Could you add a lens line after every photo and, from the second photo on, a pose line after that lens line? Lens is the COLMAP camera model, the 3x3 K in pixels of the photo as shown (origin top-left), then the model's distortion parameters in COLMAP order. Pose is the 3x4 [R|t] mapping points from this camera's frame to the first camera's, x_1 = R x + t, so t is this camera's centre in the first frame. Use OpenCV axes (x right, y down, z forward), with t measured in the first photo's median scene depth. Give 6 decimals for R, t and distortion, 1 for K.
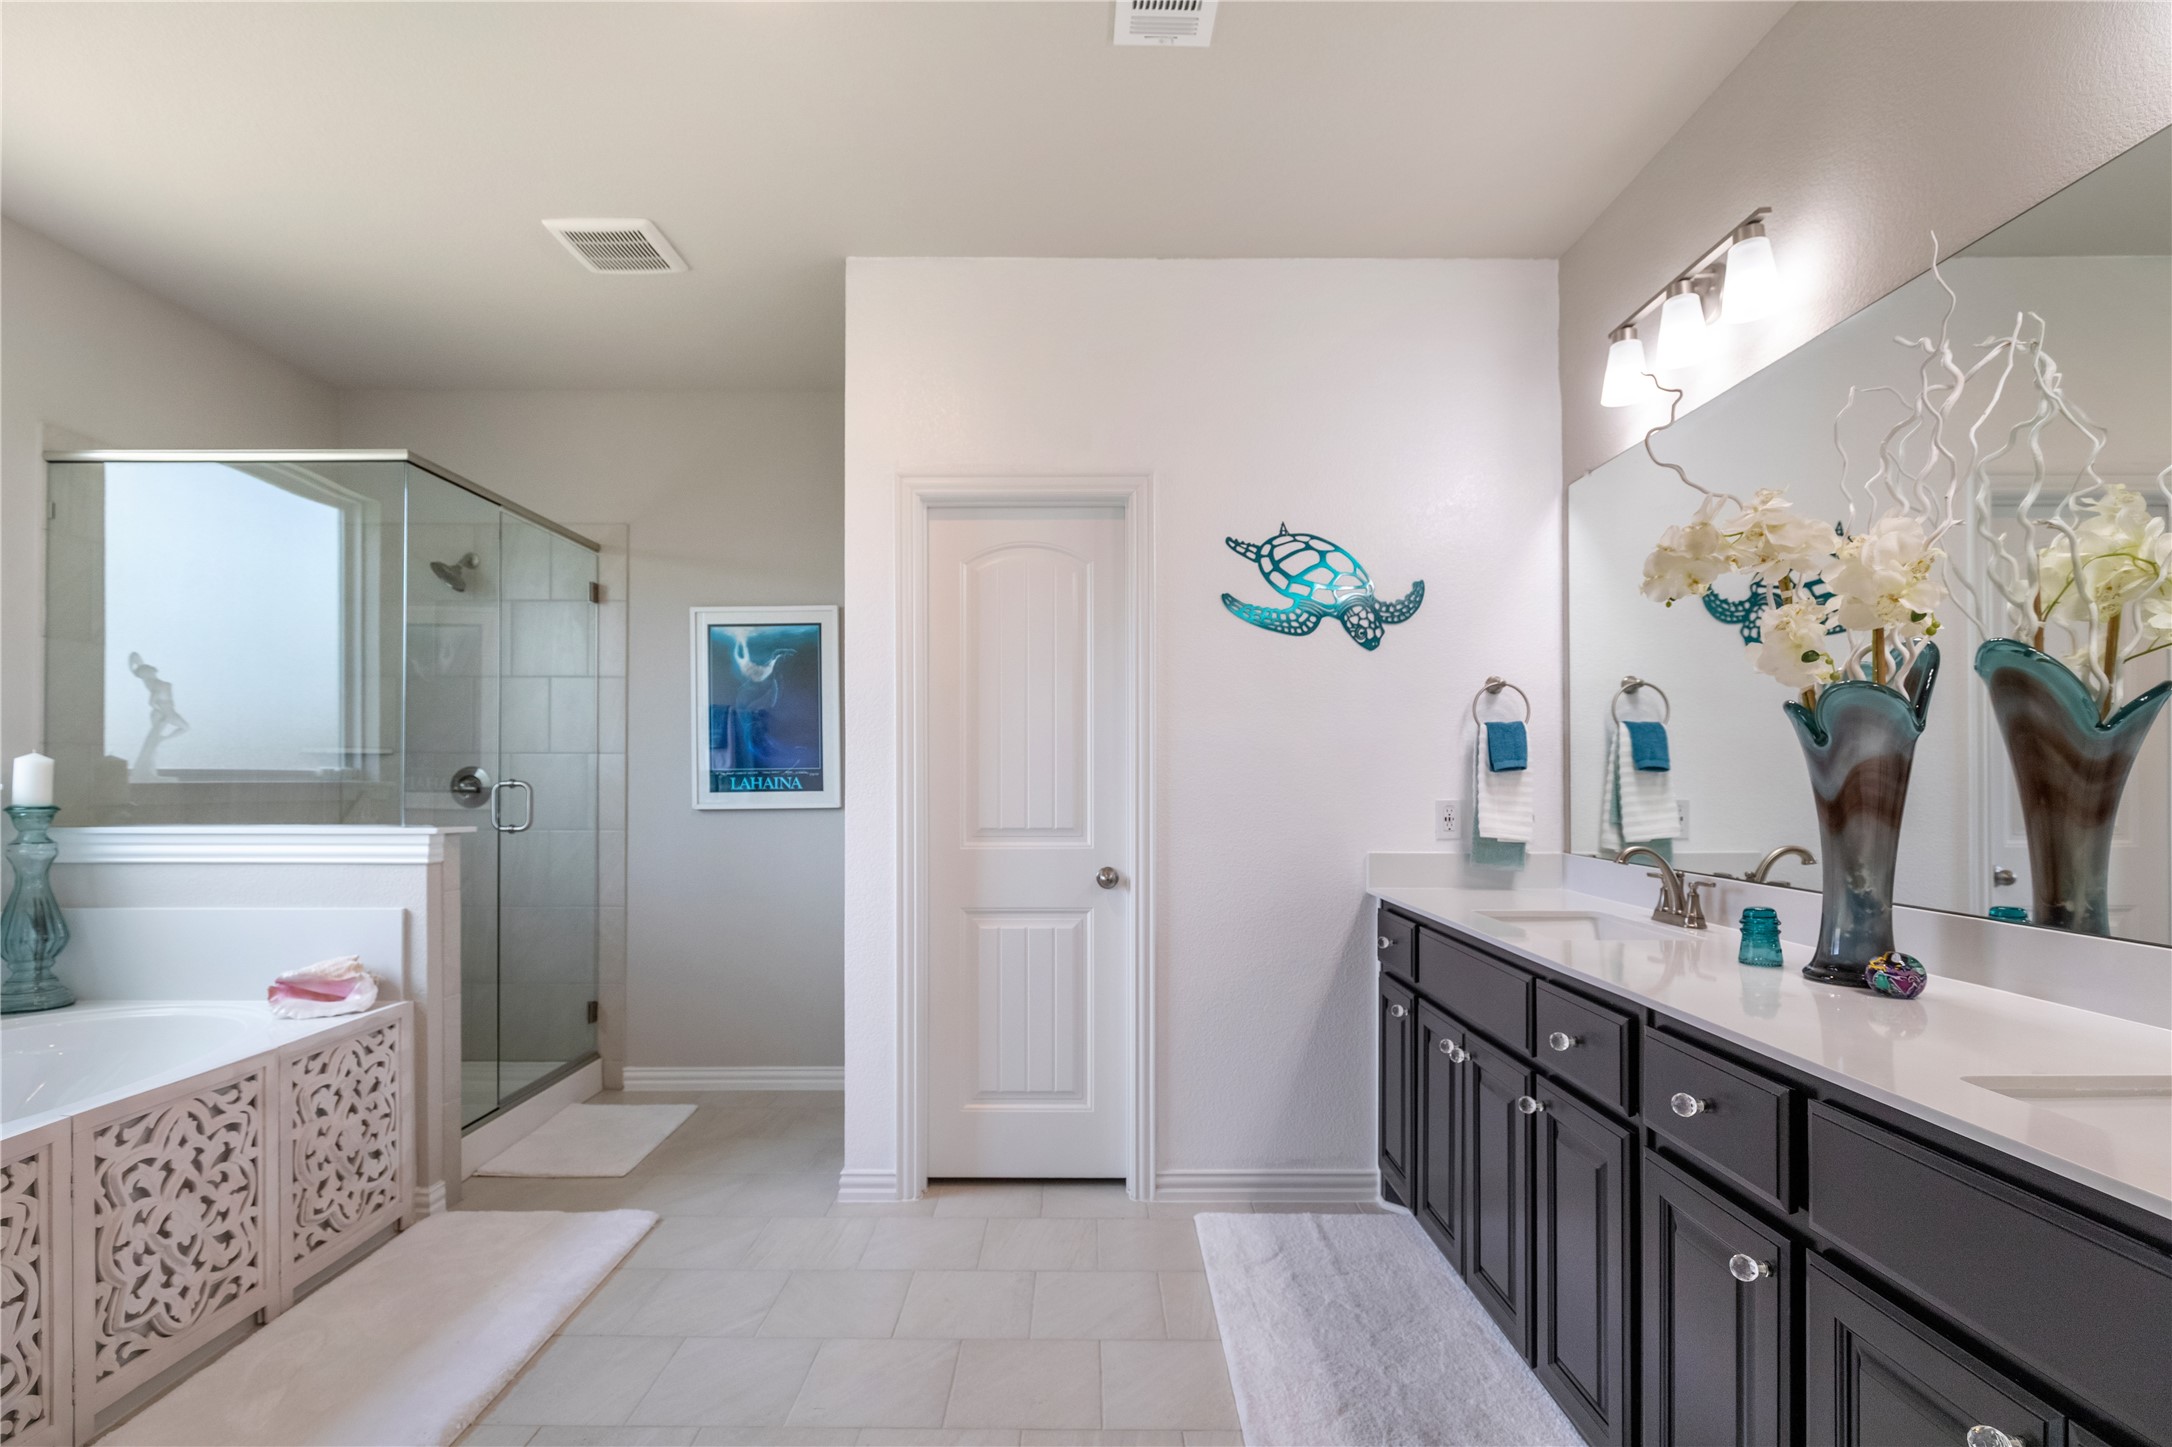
lens RADIAL K [[990.5, 0, 1079.1], [0, 990.5, 748.9], [0, 0, 1]] dist [0.002271, 0.000208]
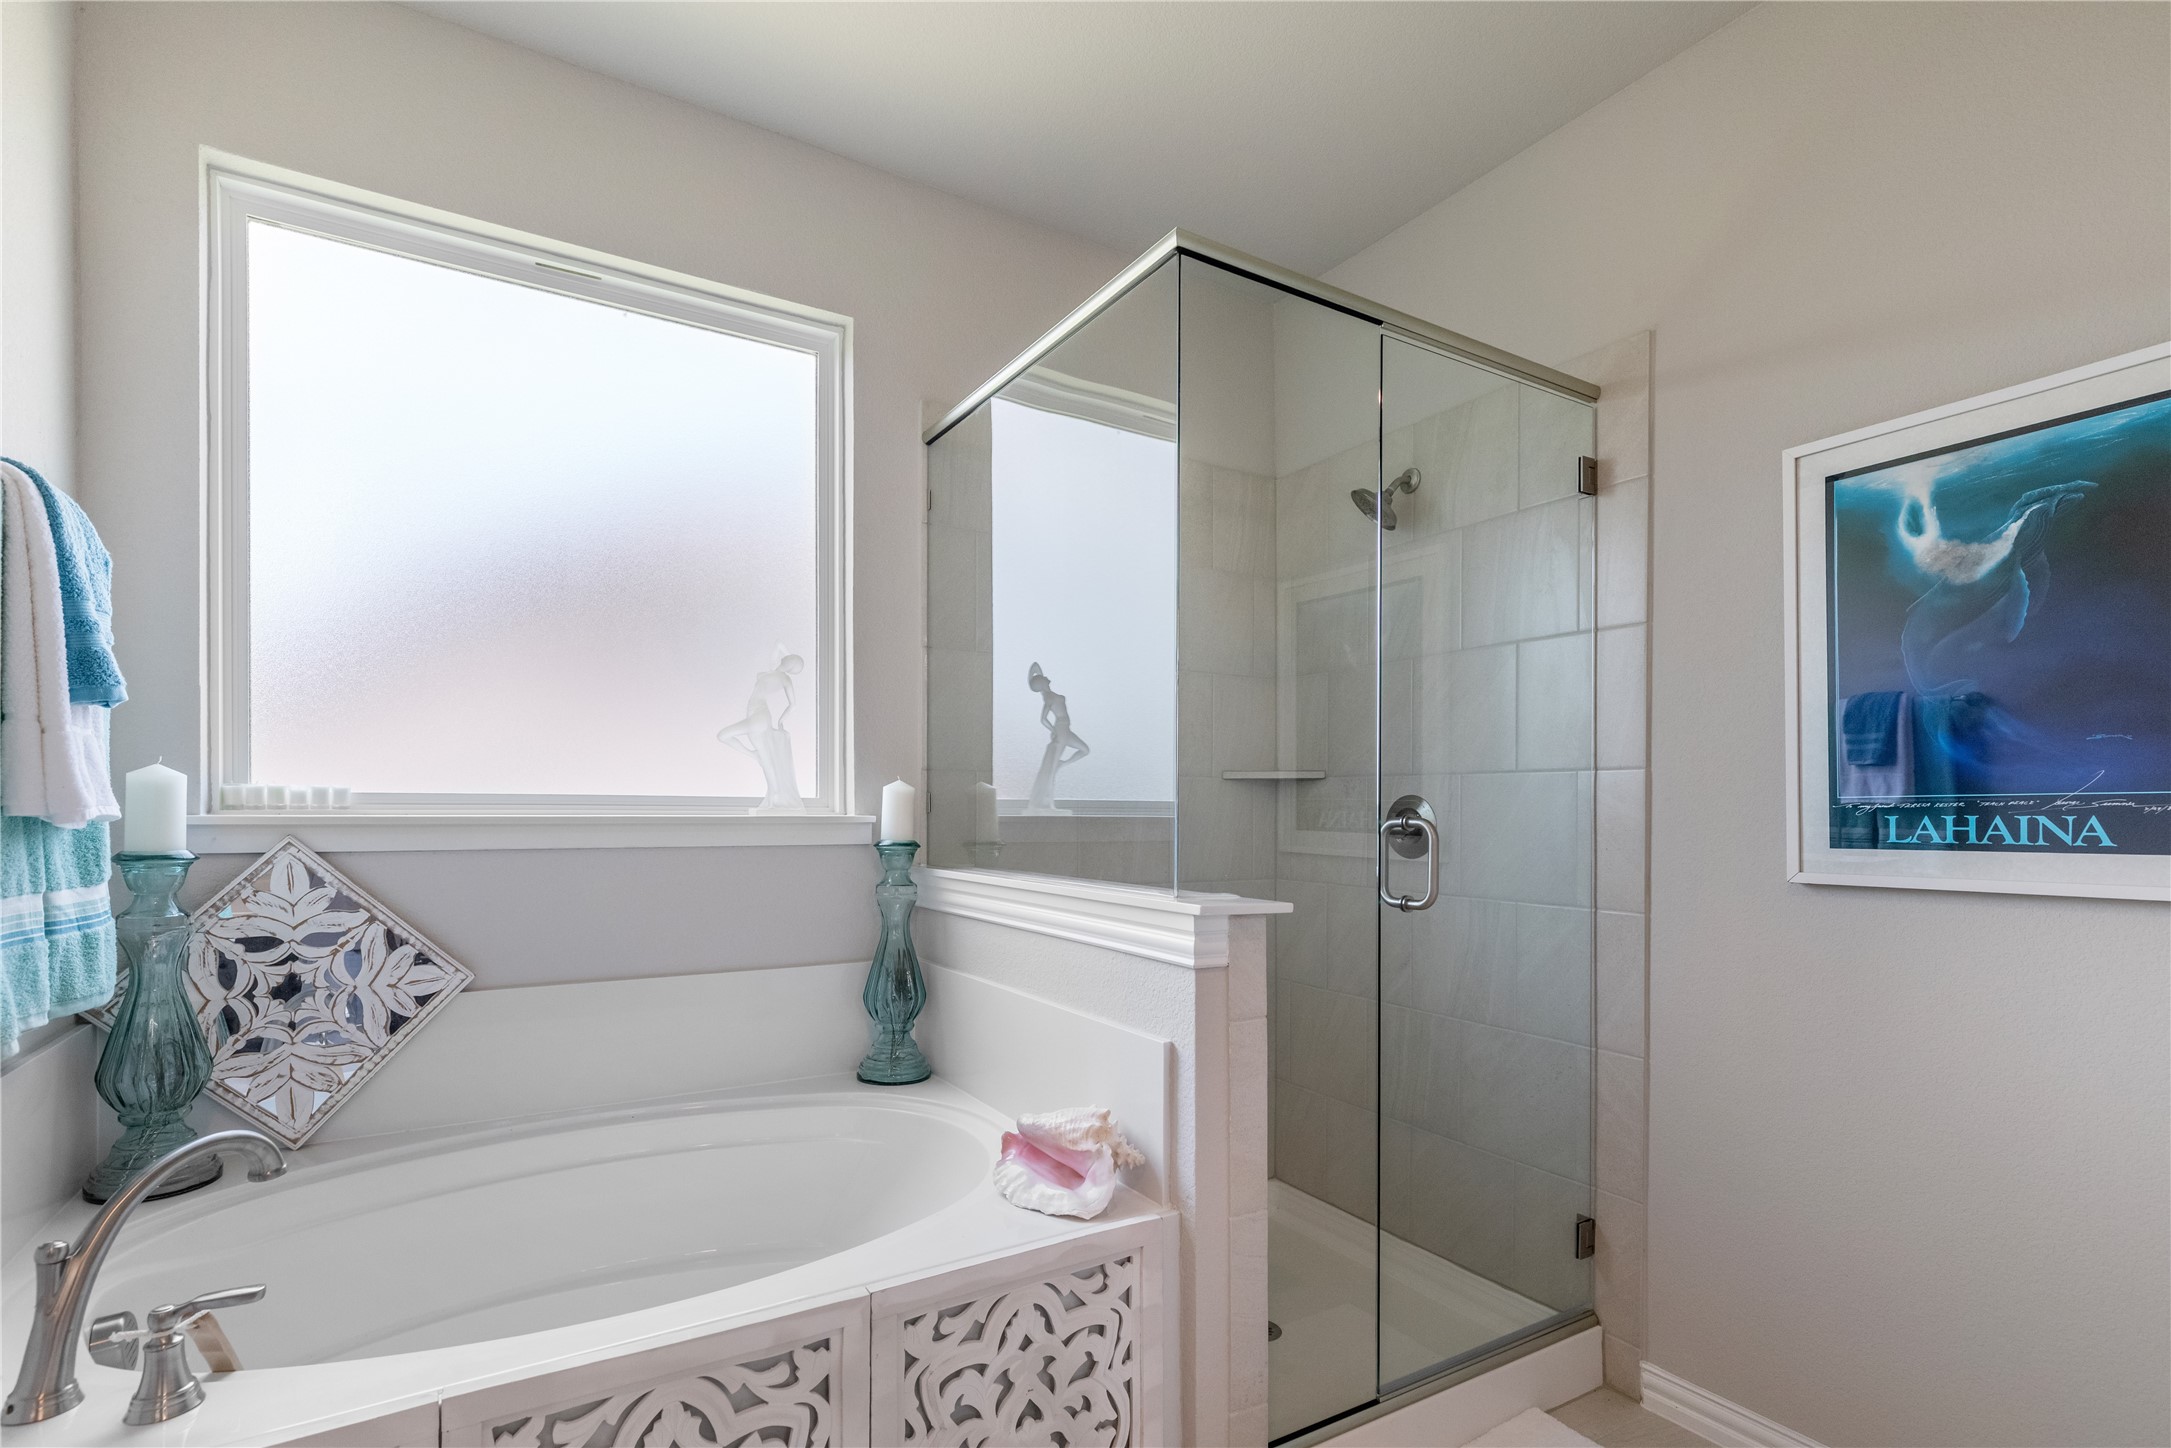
lens RADIAL K [[1015.0, 0, 1074.0], [0, 1015.0, 819.5], [0, 0, 1]] dist [0.005362, 0.000131]
pose [[0.514500, 0.010681, -0.857424, -0.184614], [0.017976, 0.999568, 0.023238, 0.017296], [0.857302, -0.027369, 0.514086, 0.566123]]
